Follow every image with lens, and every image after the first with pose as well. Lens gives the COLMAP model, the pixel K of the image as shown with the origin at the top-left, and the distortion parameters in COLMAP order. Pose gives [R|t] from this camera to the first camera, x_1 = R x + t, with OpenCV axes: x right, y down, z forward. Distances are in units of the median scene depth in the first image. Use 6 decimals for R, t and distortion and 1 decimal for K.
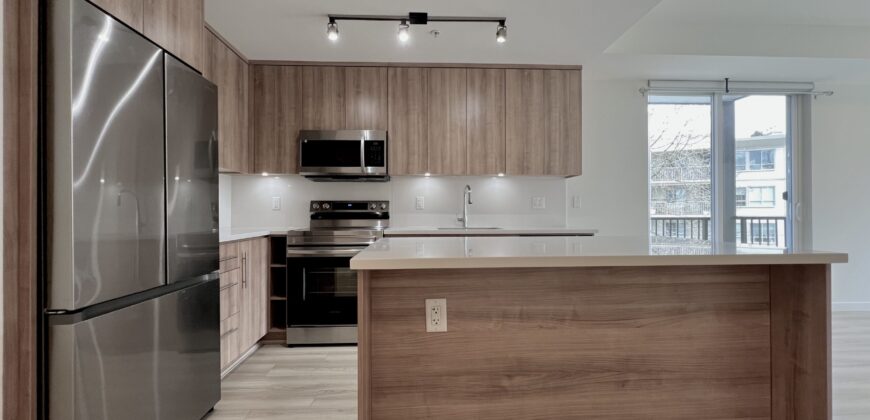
lens RADIAL K [[345.0, 0, 433.0], [0, 345.0, 209.8], [0, 0, 1]] dist [-0.001587, -0.000296]
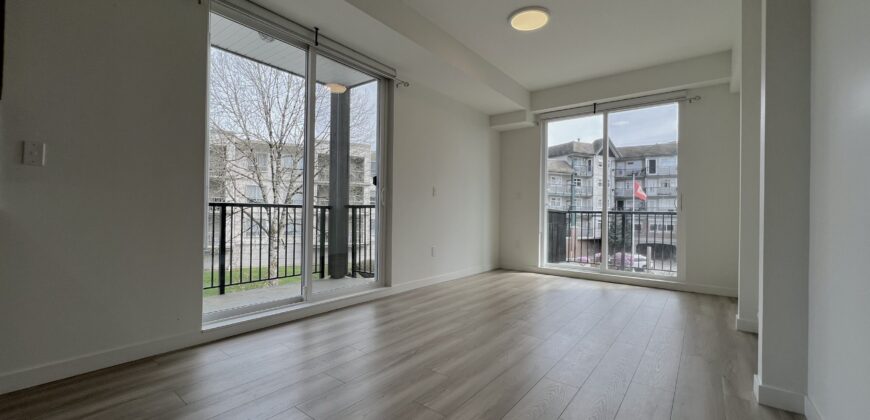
lens RADIAL K [[345.0, 0, 433.0], [0, 345.0, 209.8], [0, 0, 1]] dist [-0.001587, -0.000296]
pose [[0.652286, 0.018748, 0.757741, 0.491024], [-0.017749, 0.999798, -0.009457, 0.062135], [-0.757765, -0.007281, 0.652487, 0.295488]]
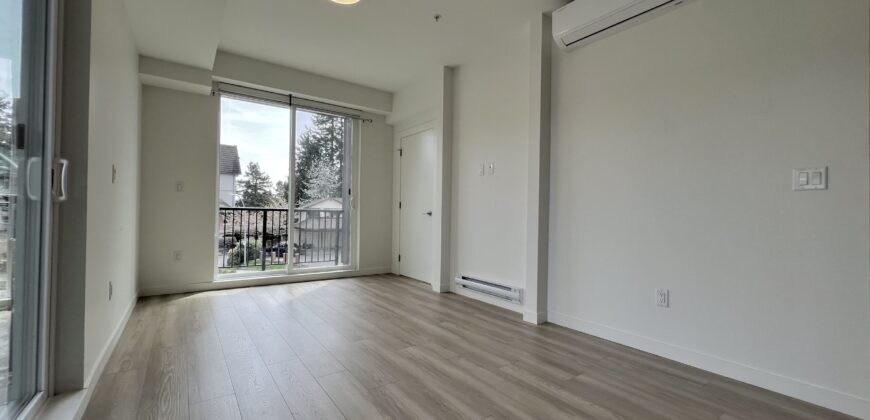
lens RADIAL K [[345.0, 0, 433.0], [0, 345.0, 209.8], [0, 0, 1]] dist [-0.001587, -0.000296]
pose [[-0.550884, -0.002537, 0.834578, 0.586801], [-0.016865, 0.999825, -0.008092, 0.041362], [-0.834411, -0.018533, -0.550830, 1.046095]]
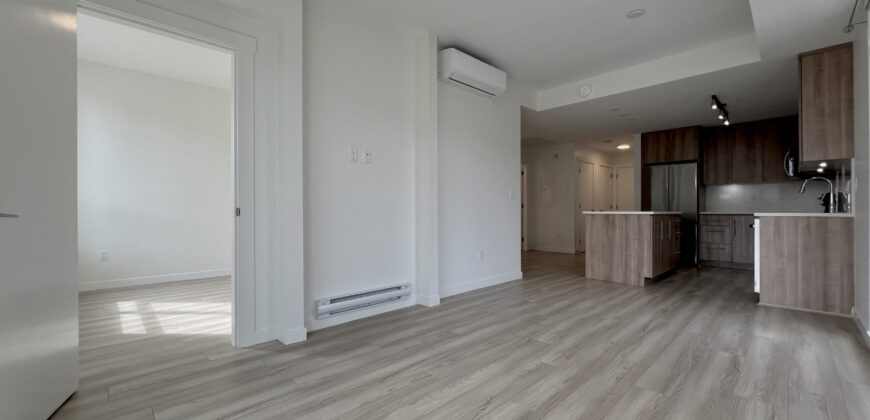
lens RADIAL K [[345.0, 0, 433.0], [0, 345.0, 209.8], [0, 0, 1]] dist [-0.001587, -0.000296]
pose [[-0.757413, 0.003405, -0.652927, 2.013367], [0.003051, 0.999994, 0.001675, 0.038447], [0.652929, -0.000723, -0.757419, 1.109132]]
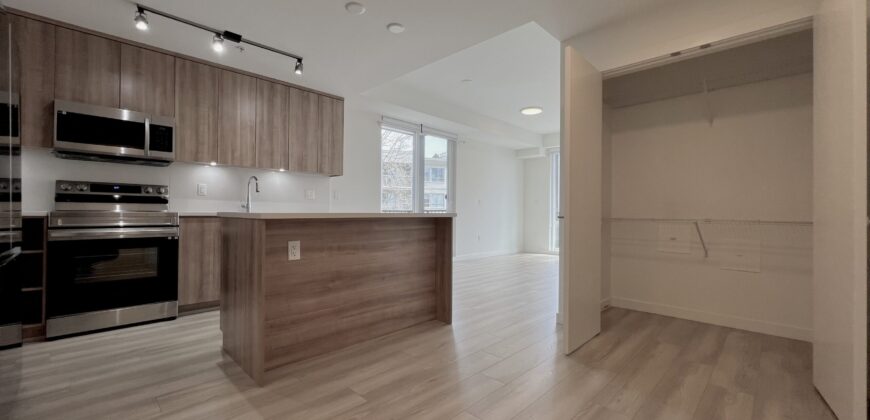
lens RADIAL K [[345.0, 0, 433.0], [0, 345.0, 209.8], [0, 0, 1]] dist [-0.001587, -0.000296]
pose [[0.733125, 0.013155, 0.679967, -0.258060], [-0.014713, 0.999886, -0.003482, 0.038951], [-0.679935, -0.007452, 0.733234, -0.287476]]
